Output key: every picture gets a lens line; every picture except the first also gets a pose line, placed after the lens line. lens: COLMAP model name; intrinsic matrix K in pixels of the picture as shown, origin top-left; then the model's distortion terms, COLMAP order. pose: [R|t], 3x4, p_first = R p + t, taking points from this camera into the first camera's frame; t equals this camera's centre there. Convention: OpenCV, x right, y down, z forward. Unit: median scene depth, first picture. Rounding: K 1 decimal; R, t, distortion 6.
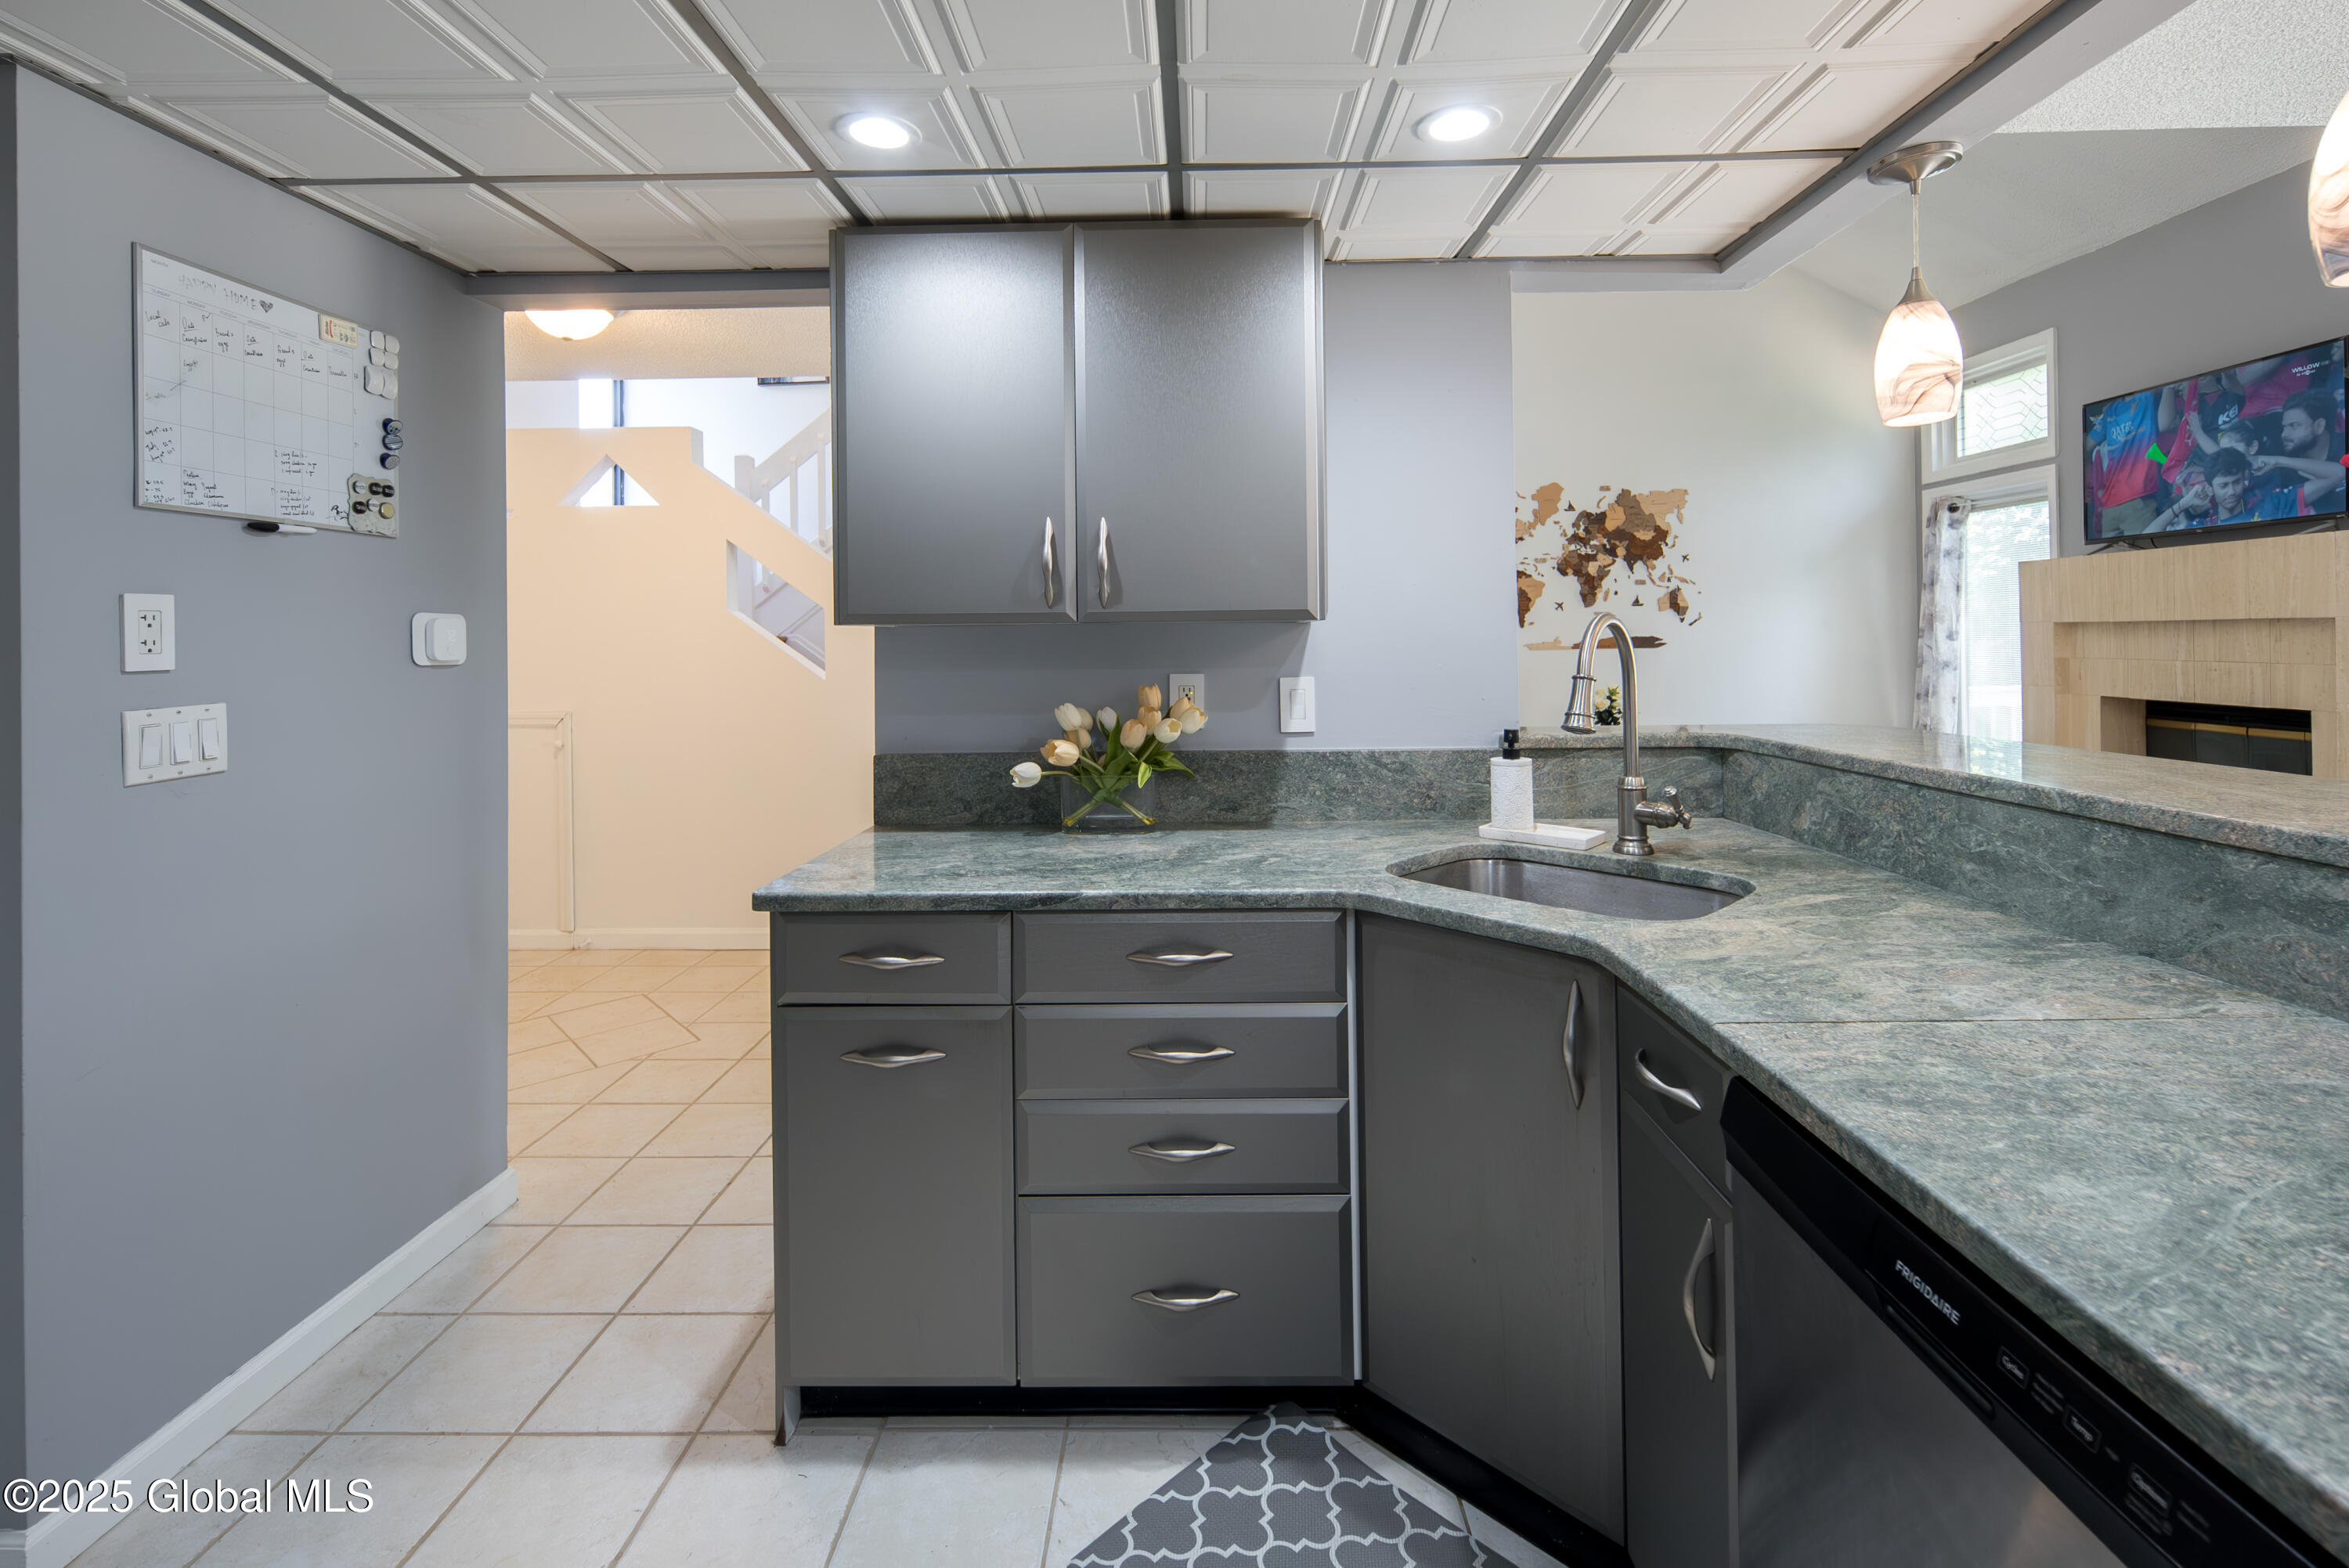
lens RADIAL K [[1036.7, 0, 1178.5], [0, 1036.7, 639.7], [0, 0, 1]] dist [0.006616, -0.003959]
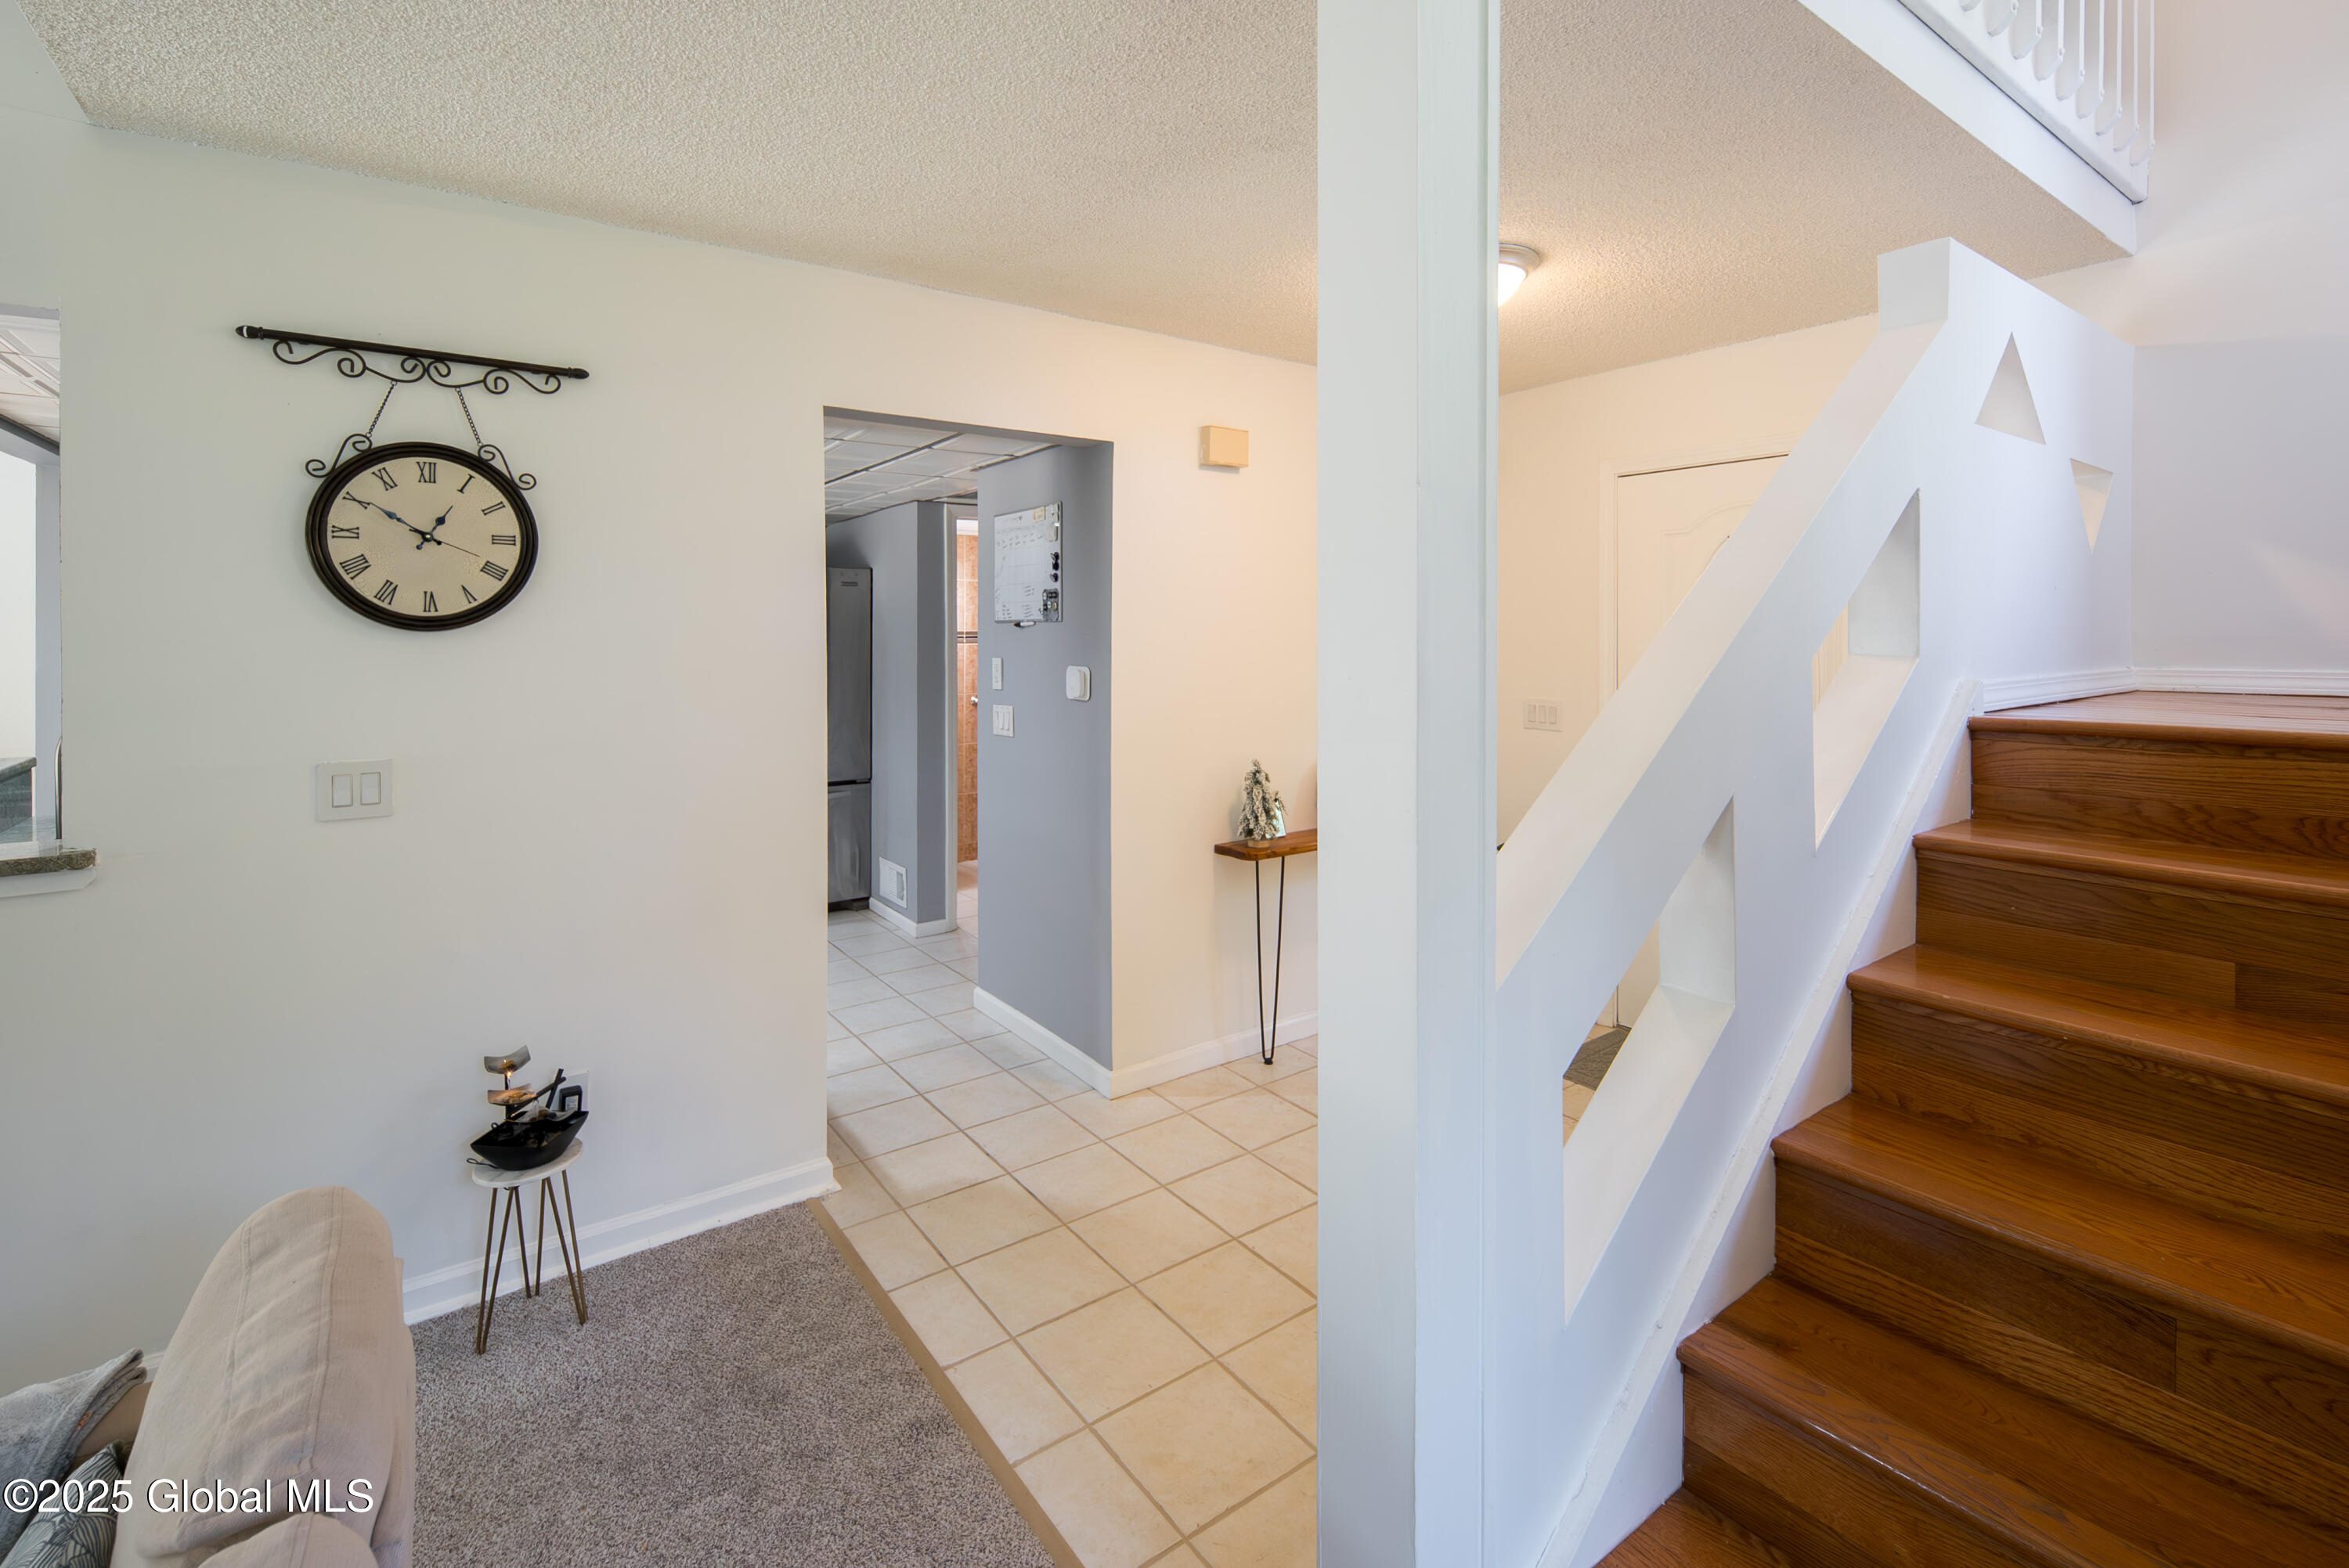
lens RADIAL K [[1036.7, 0, 1165.3], [0, 1036.7, 643.2], [0, 0, 1]] dist [0.006616, -0.003959]
pose [[-0.797738, 0.020496, -0.602655, 0.043894], [0.011742, 0.999761, 0.018459, -0.031064], [0.602890, 0.007650, -0.797788, 0.829275]]
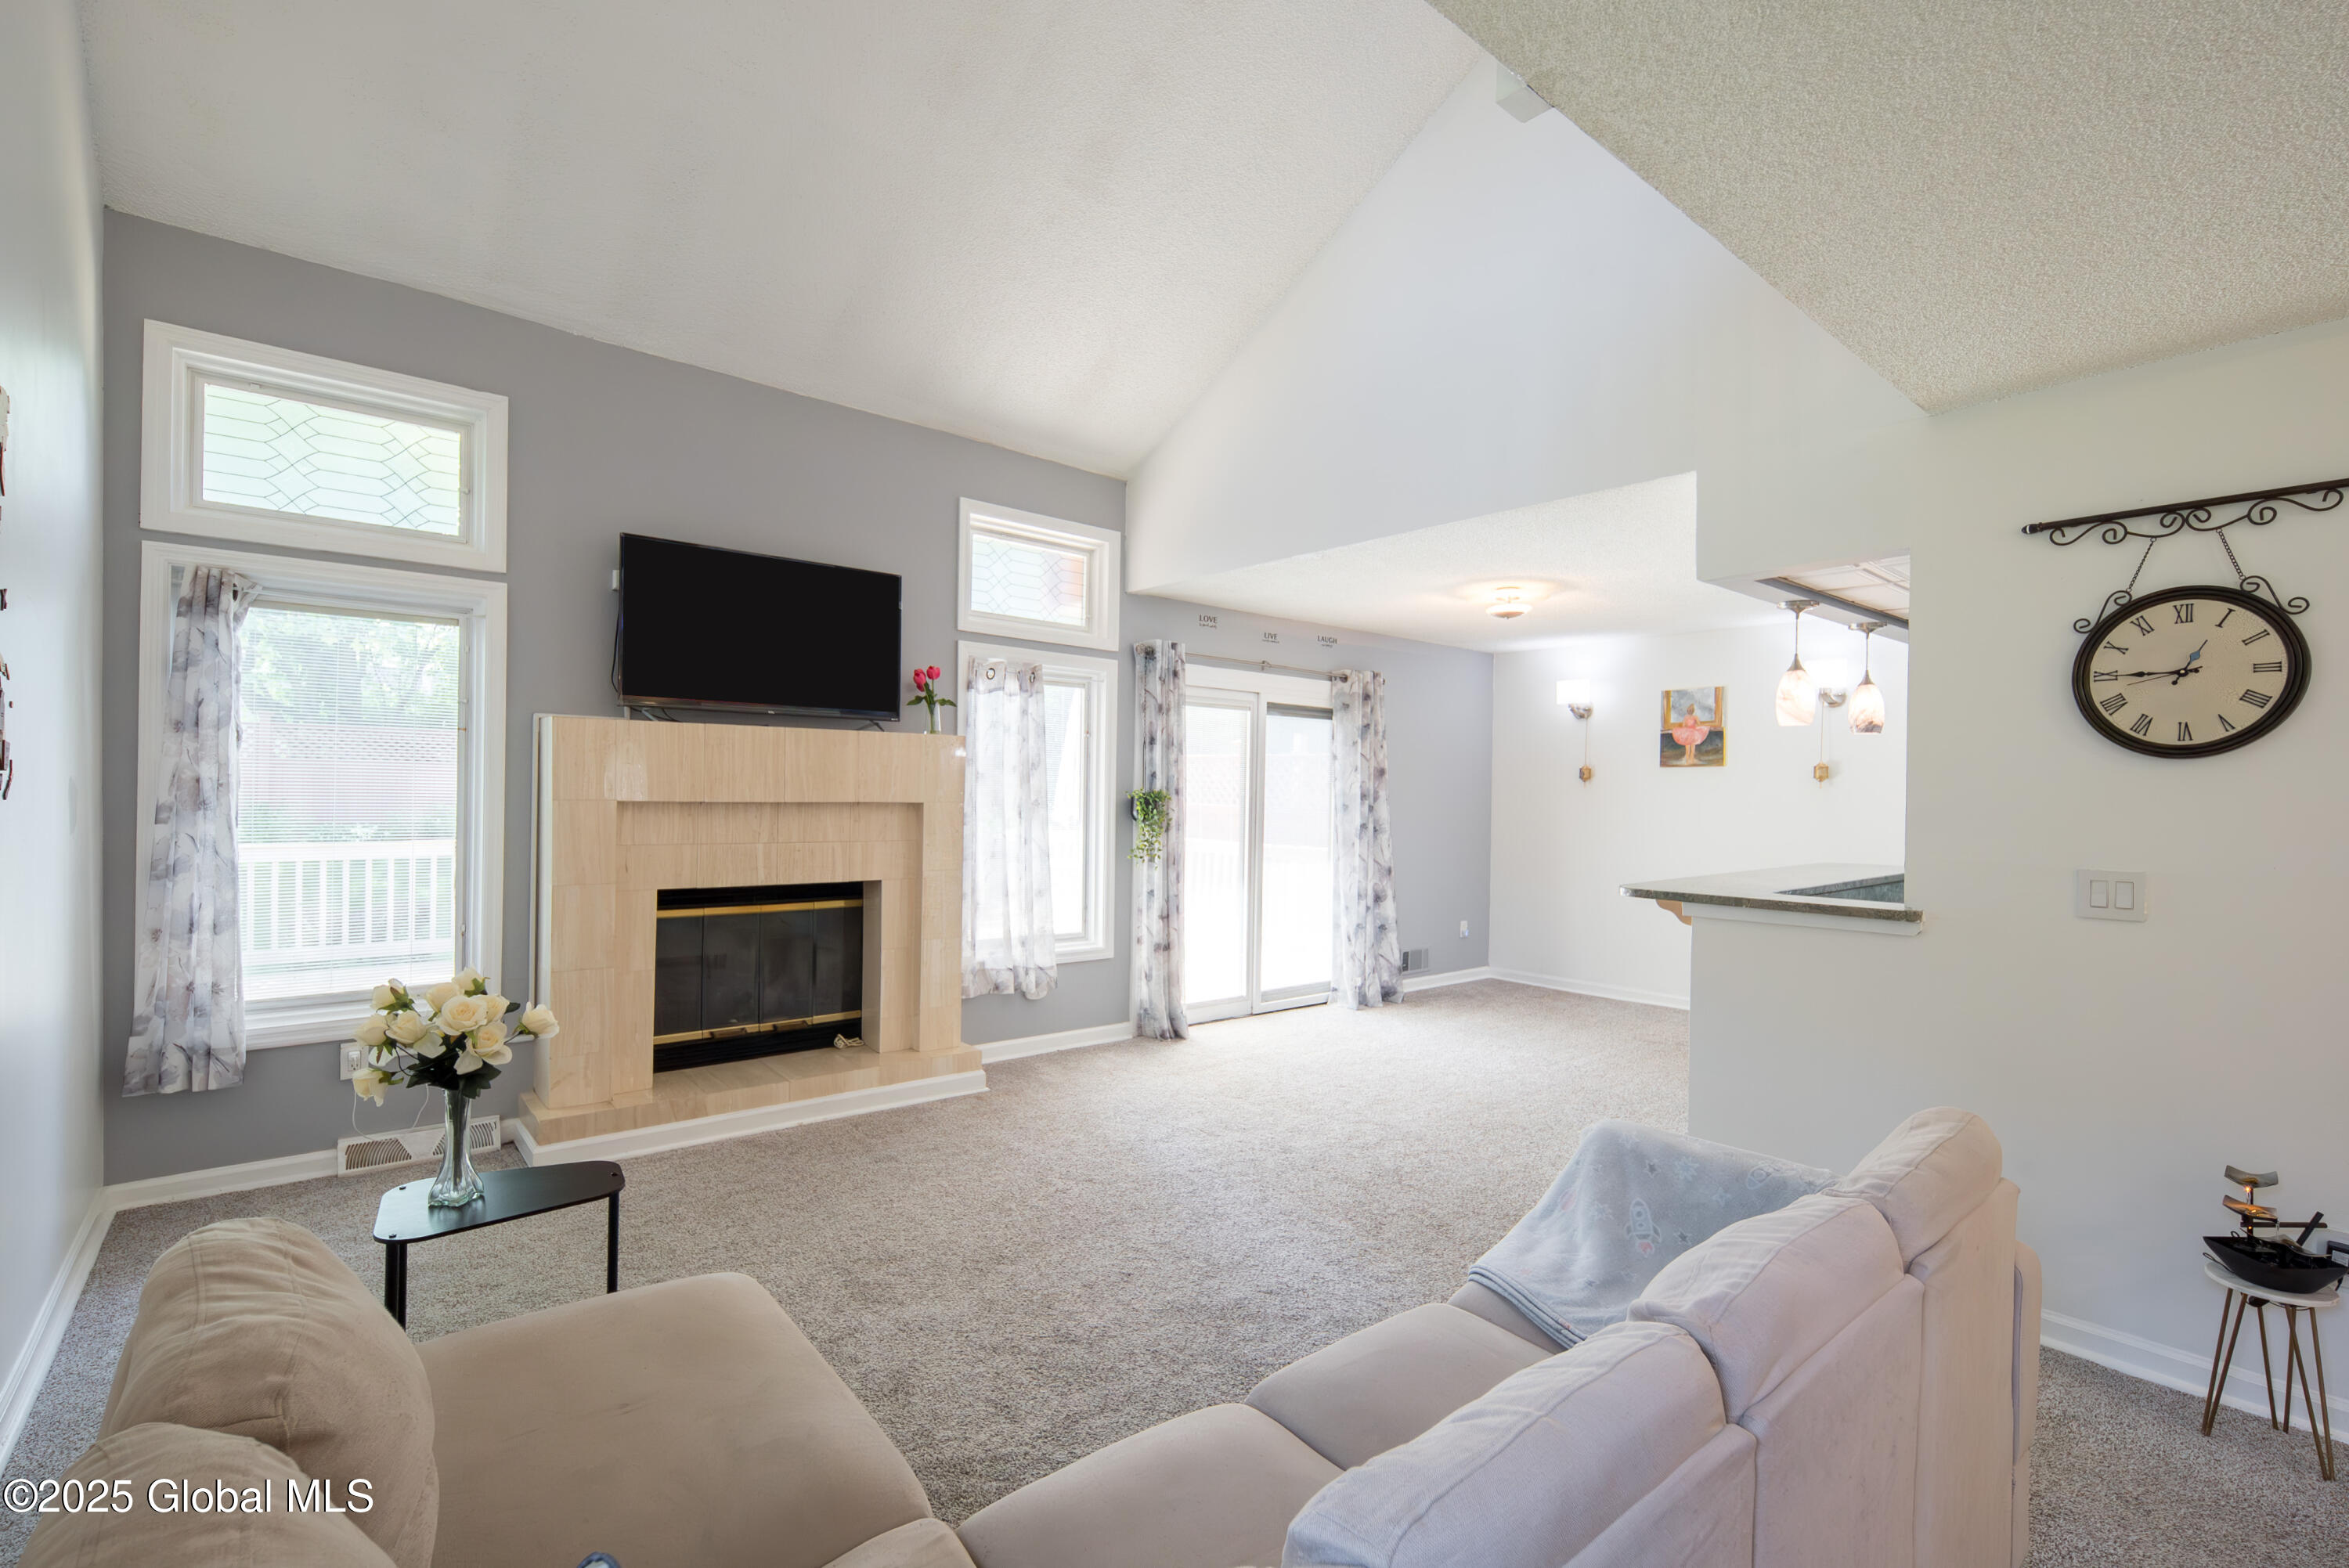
lens RADIAL K [[1036.7, 0, 1186.6], [0, 1036.7, 788.5], [0, 0, 1]] dist [0.006616, -0.003959]
pose [[-0.655089, 0.006616, 0.755523, -0.019978], [-0.002885, 0.999932, -0.011257, -0.014707], [-0.755547, -0.009554, -0.655025, 0.930910]]
